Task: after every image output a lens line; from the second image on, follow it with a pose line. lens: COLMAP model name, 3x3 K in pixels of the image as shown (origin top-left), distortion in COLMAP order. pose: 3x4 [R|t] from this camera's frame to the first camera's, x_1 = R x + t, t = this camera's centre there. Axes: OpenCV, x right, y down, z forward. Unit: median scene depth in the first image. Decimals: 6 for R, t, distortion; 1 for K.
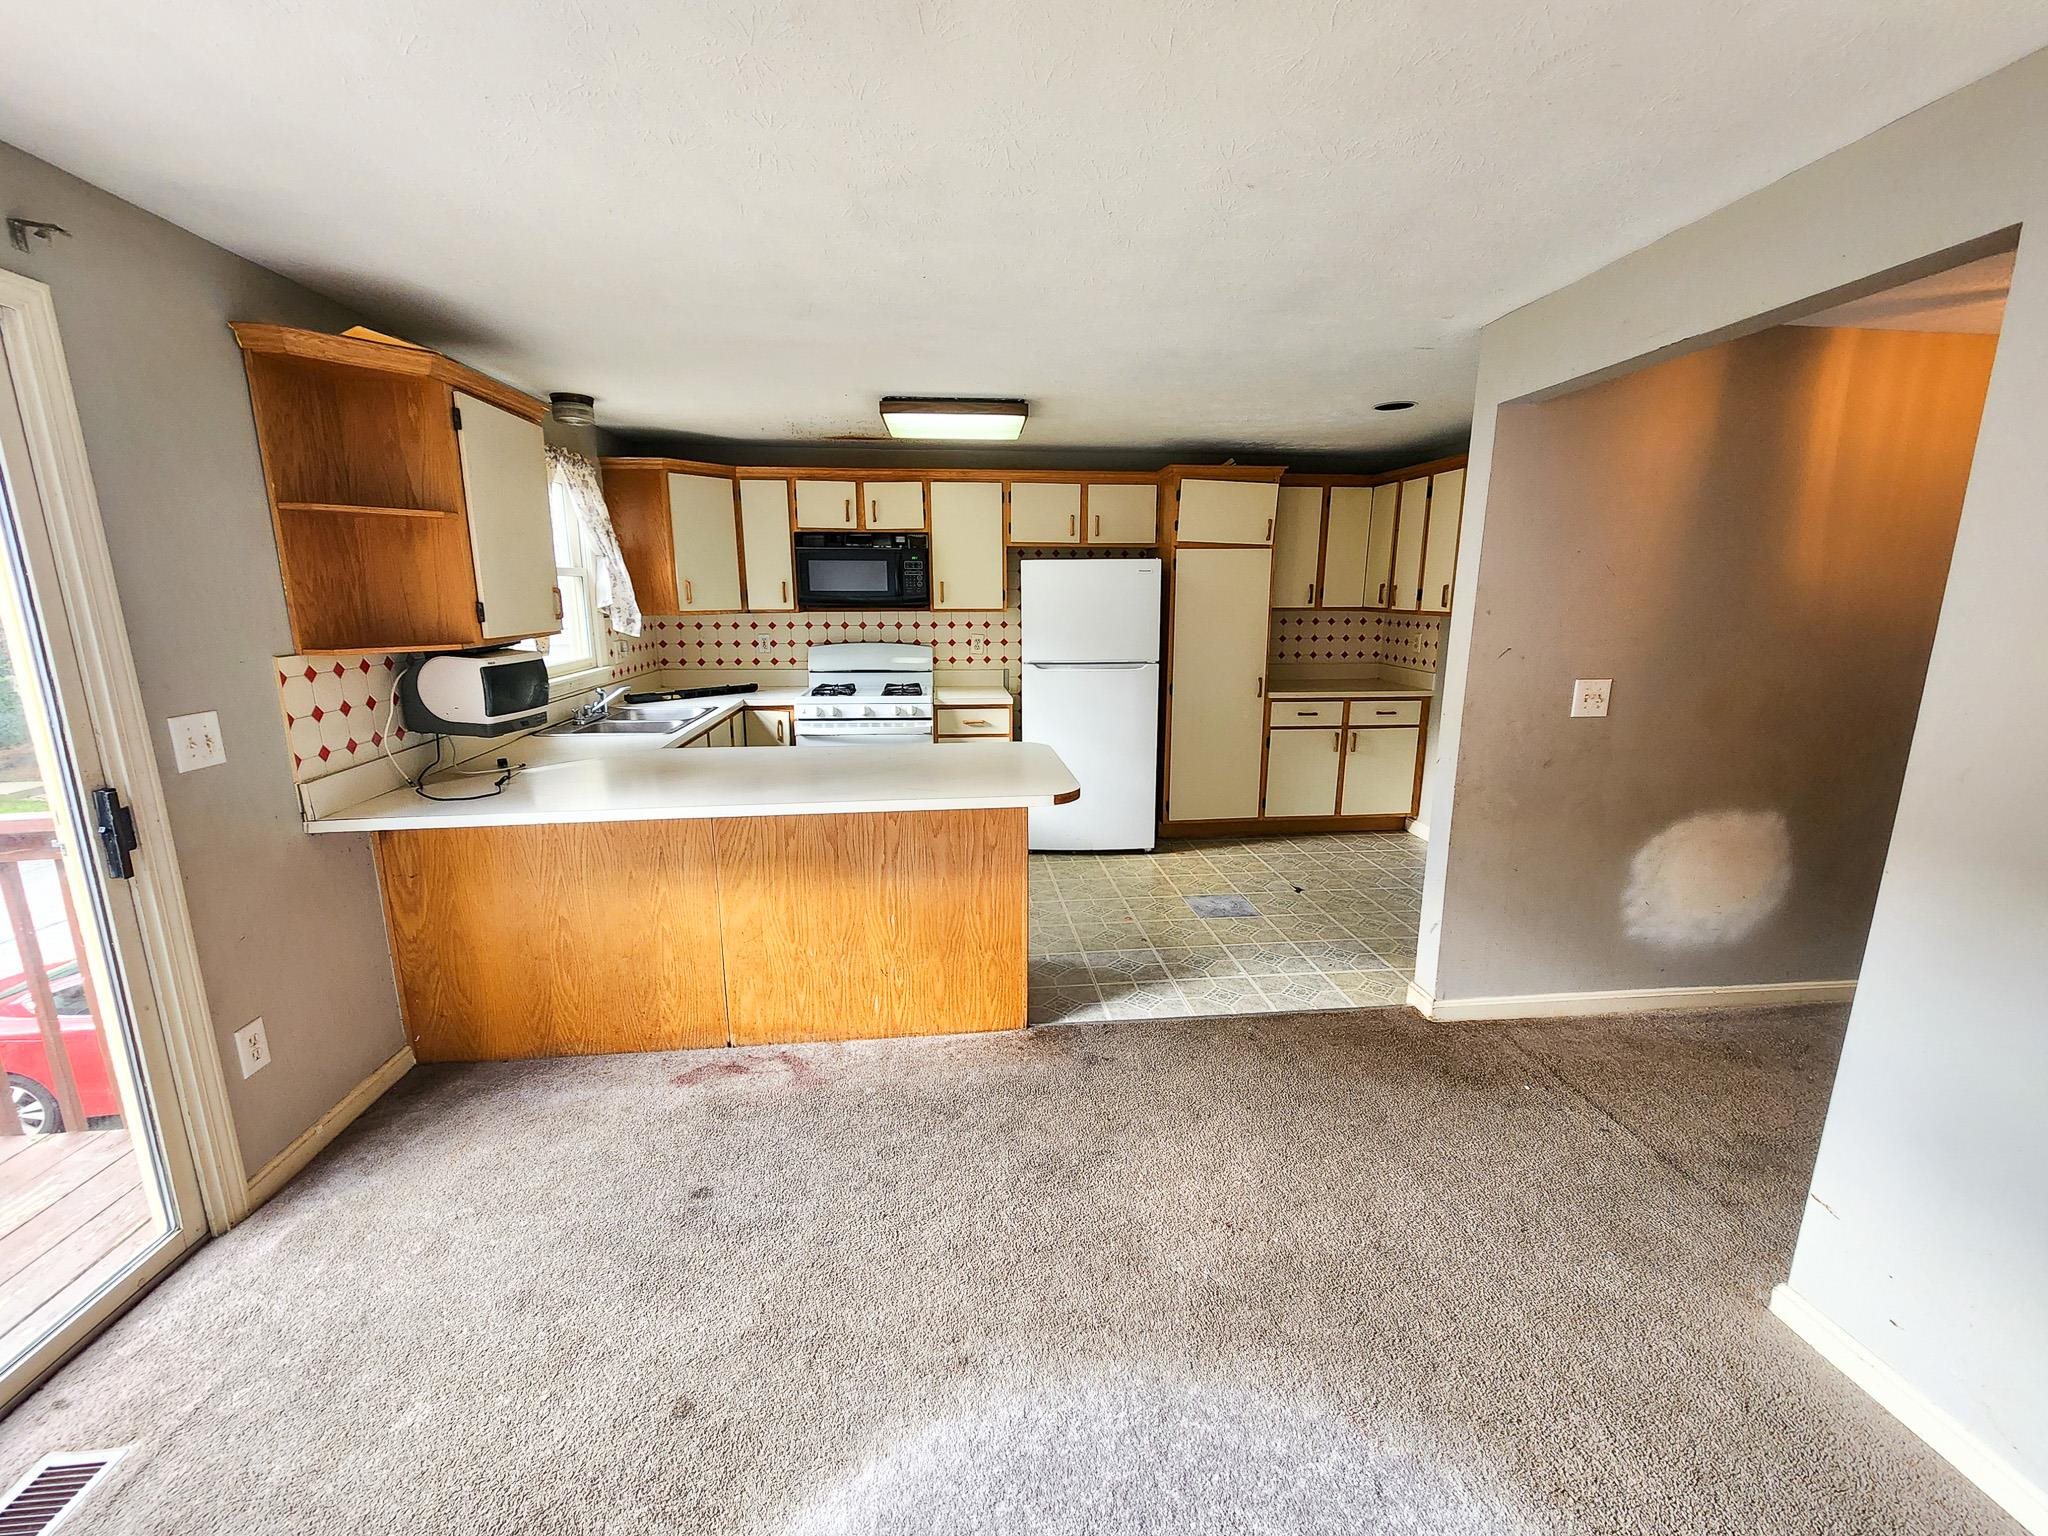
lens RADIAL K [[834.7, 0, 1025.8], [0, 834.7, 770.1], [0, 0, 1]] dist [-0.001099, 0.000751]
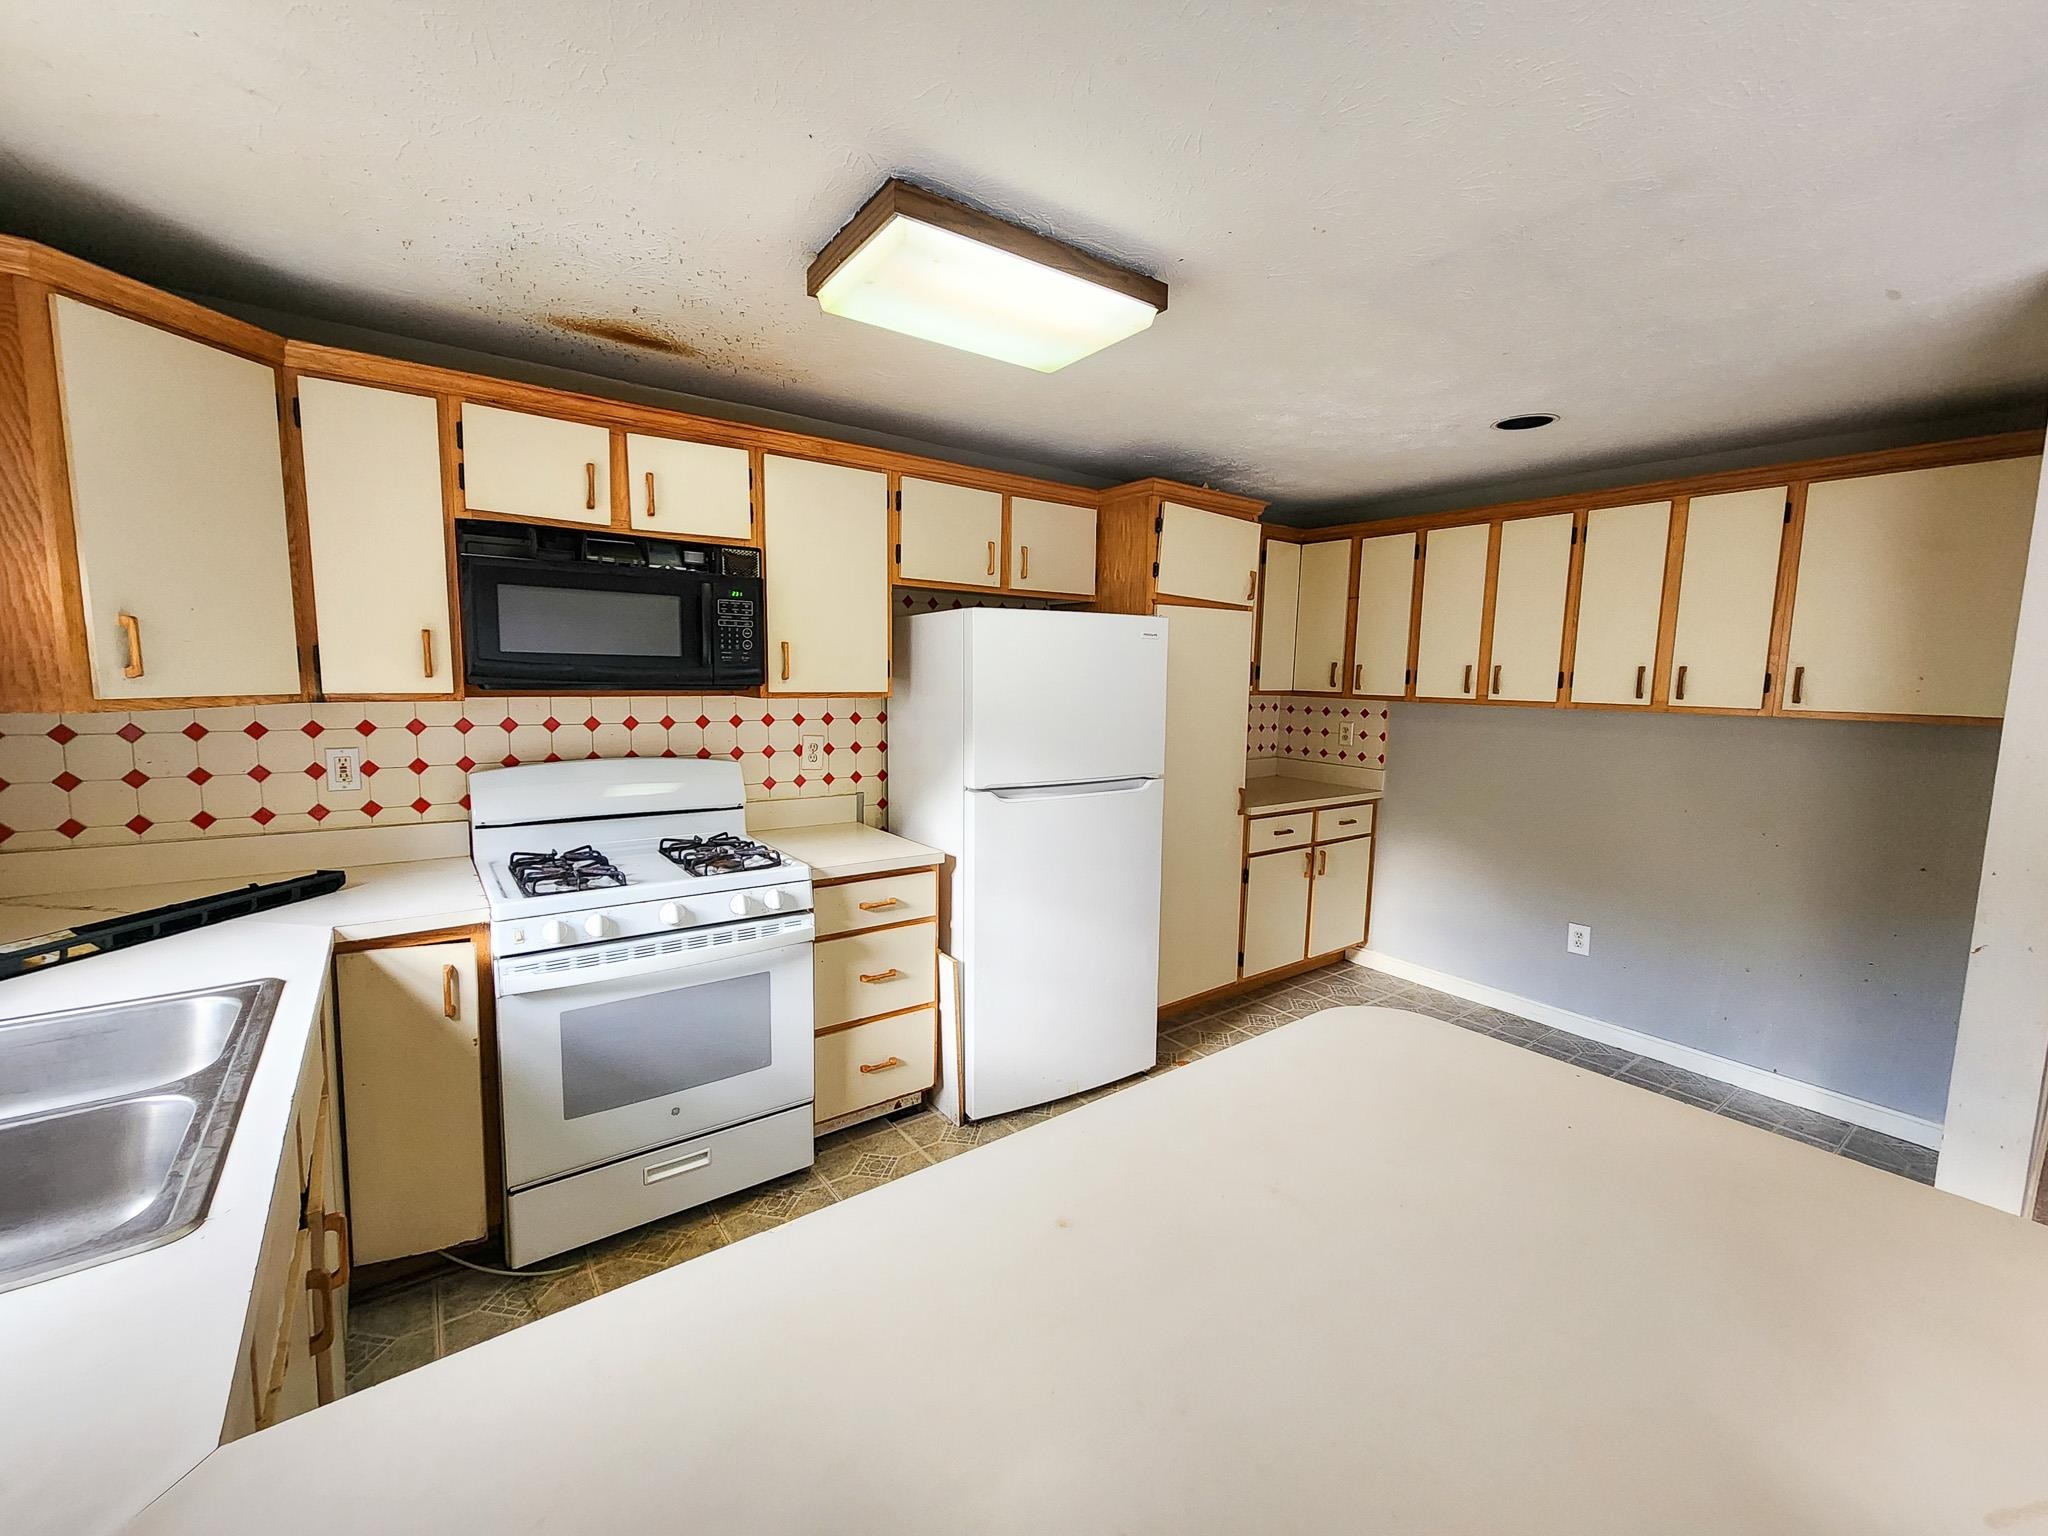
lens RADIAL K [[834.7, 0, 1024.7], [0, 834.7, 765.2], [0, 0, 1]] dist [-0.001099, 0.000751]
pose [[0.860350, -0.042121, 0.507961, -0.277452], [0.089808, 0.993515, -0.069728, -0.111600], [-0.501730, 0.105609, 0.858553, 0.547648]]
